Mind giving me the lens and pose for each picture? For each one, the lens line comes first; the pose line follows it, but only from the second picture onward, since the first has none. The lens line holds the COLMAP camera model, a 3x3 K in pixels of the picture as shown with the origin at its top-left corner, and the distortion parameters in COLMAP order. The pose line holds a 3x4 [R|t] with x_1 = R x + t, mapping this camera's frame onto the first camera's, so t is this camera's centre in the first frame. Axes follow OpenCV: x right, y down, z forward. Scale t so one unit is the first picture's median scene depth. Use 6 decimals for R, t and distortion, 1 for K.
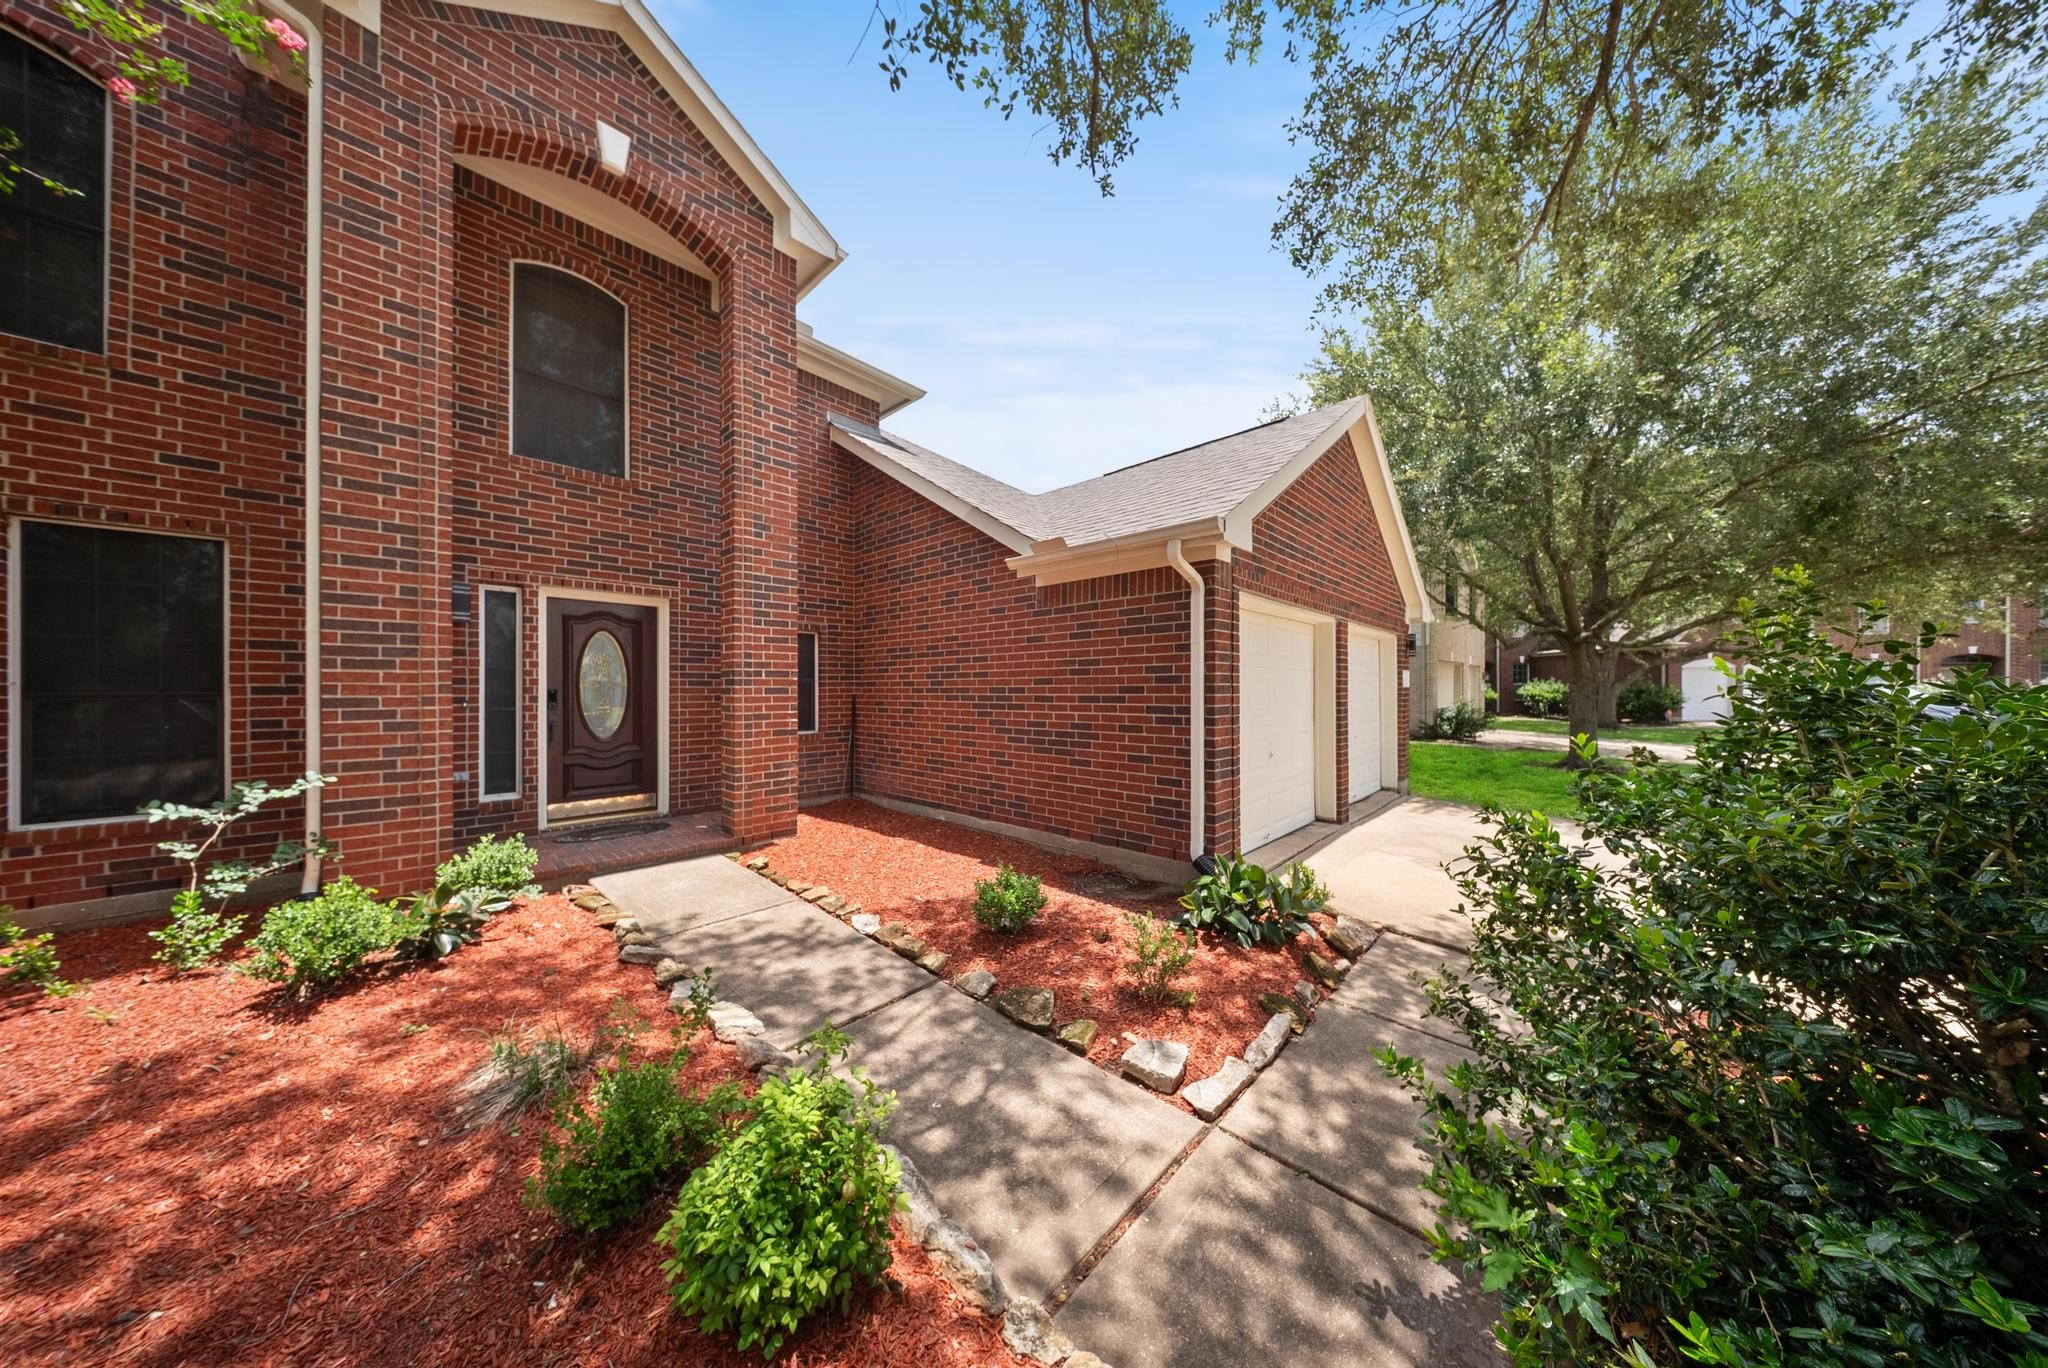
lens RADIAL K [[603.5, 0, 1022.4], [0, 603.5, 685.7], [0, 0, 1]] dist [-0.008148, -0.000114]
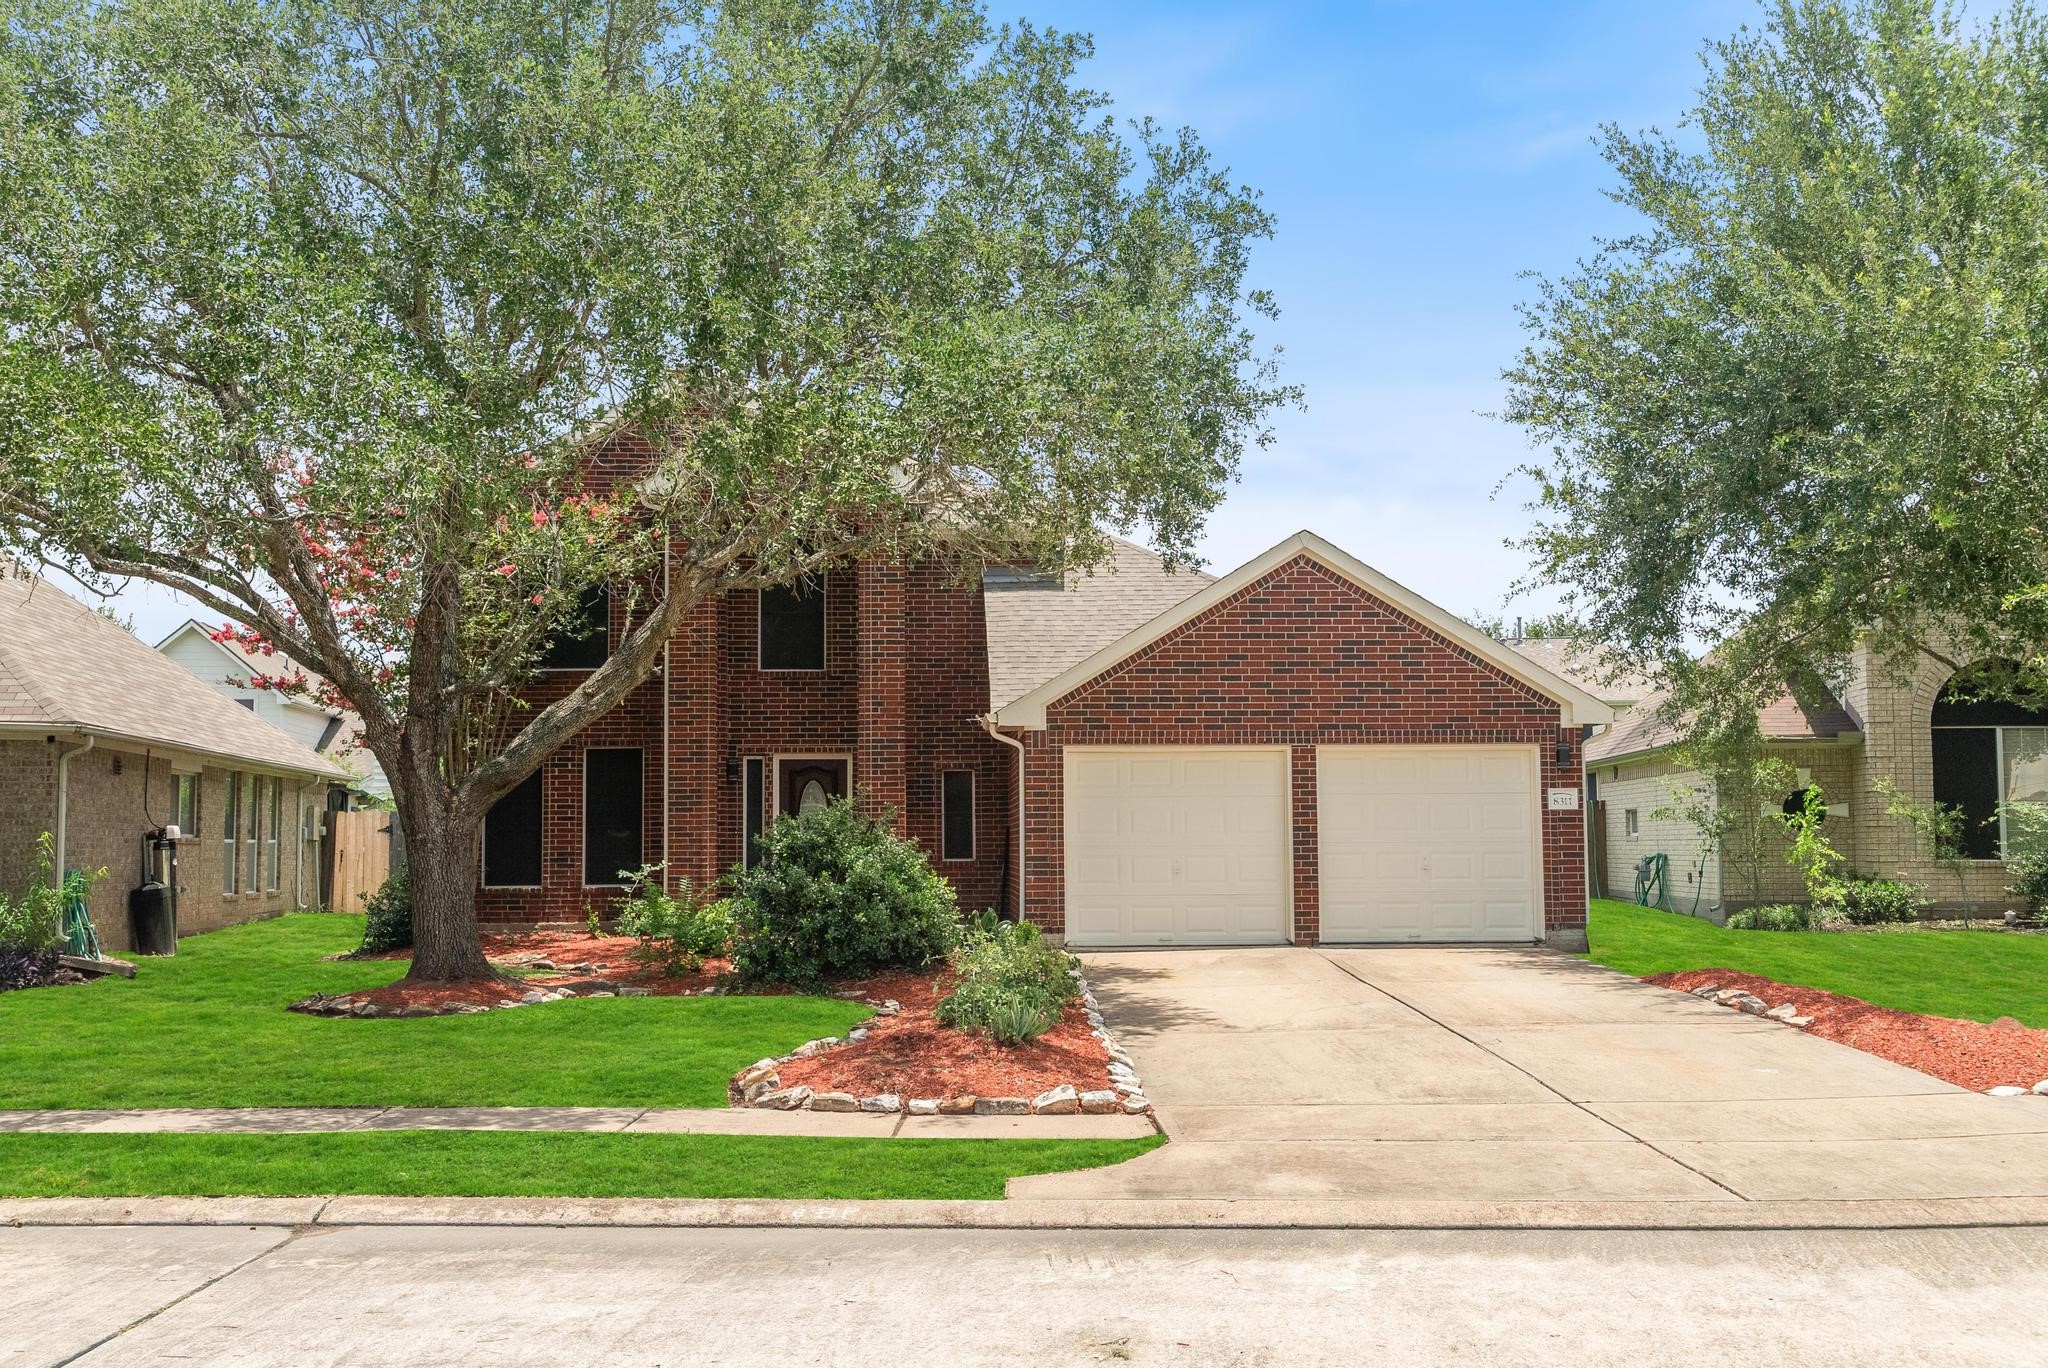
lens RADIAL K [[2059.9, 0, 1024.3], [0, 2059.9, 686.4], [0, 0, 1]] dist [-0.073863, 0.000000]
pose [[0.708706, -0.060865, -0.702873, 4.124515], [0.008536, 0.996938, -0.077723, 0.089102], [0.705452, 0.049082, 0.707056, -2.781336]]
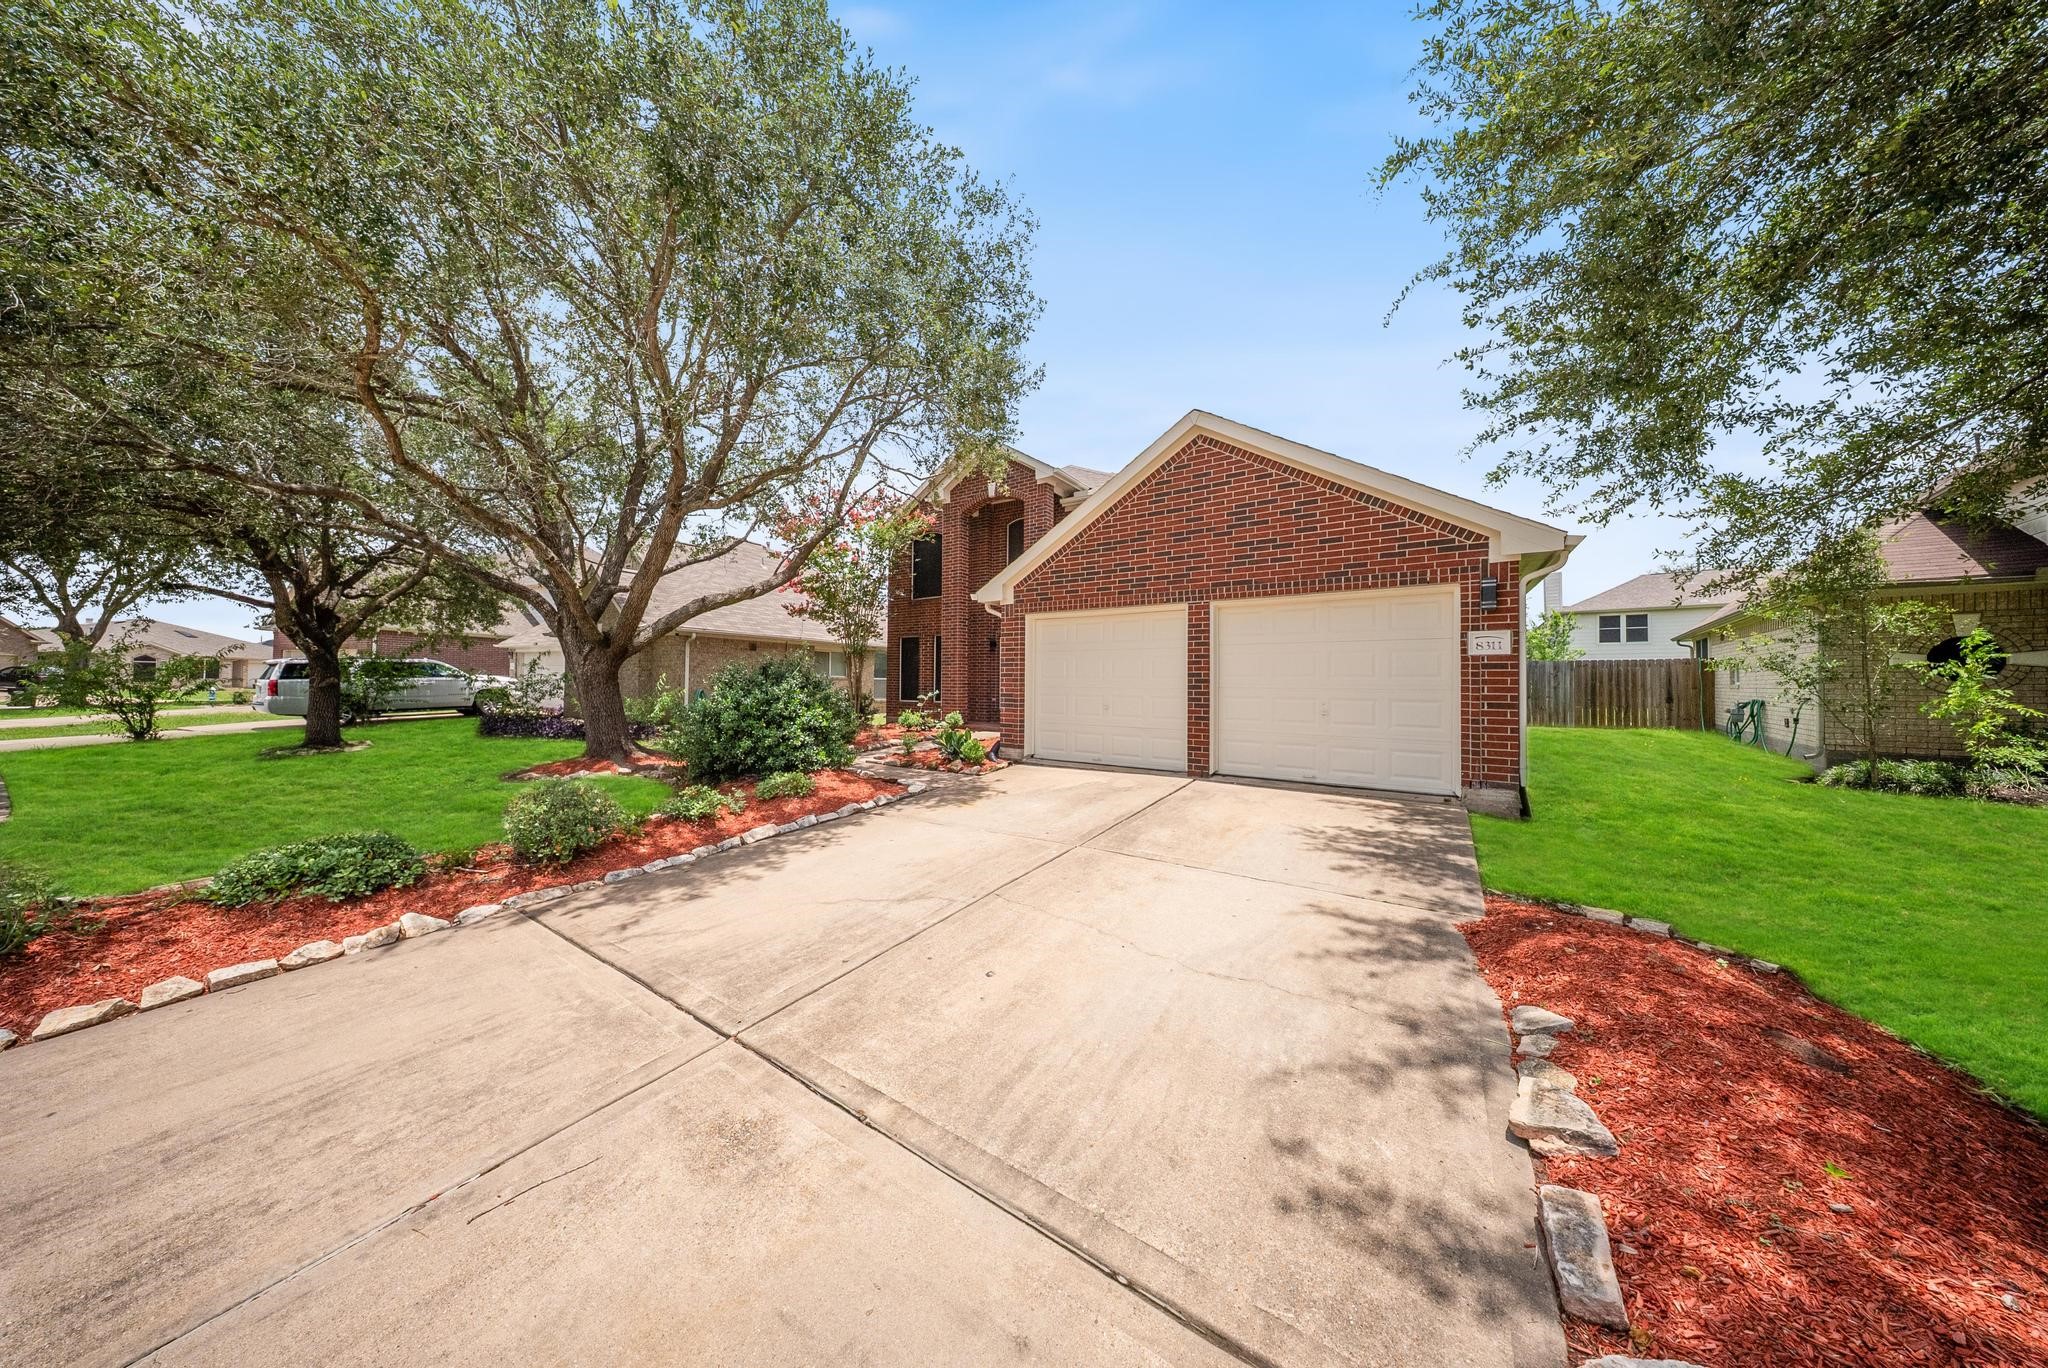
lens RADIAL K [[603.5, 0, 1018.1], [0, 603.5, 681.8], [0, 0, 1]] dist [-0.008148, -0.000114]
pose [[0.134718, -0.004210, -0.990875, 2.562549], [-0.002412, 0.999987, -0.004577, 0.077666], [0.990881, 0.003006, 0.134706, 0.772950]]
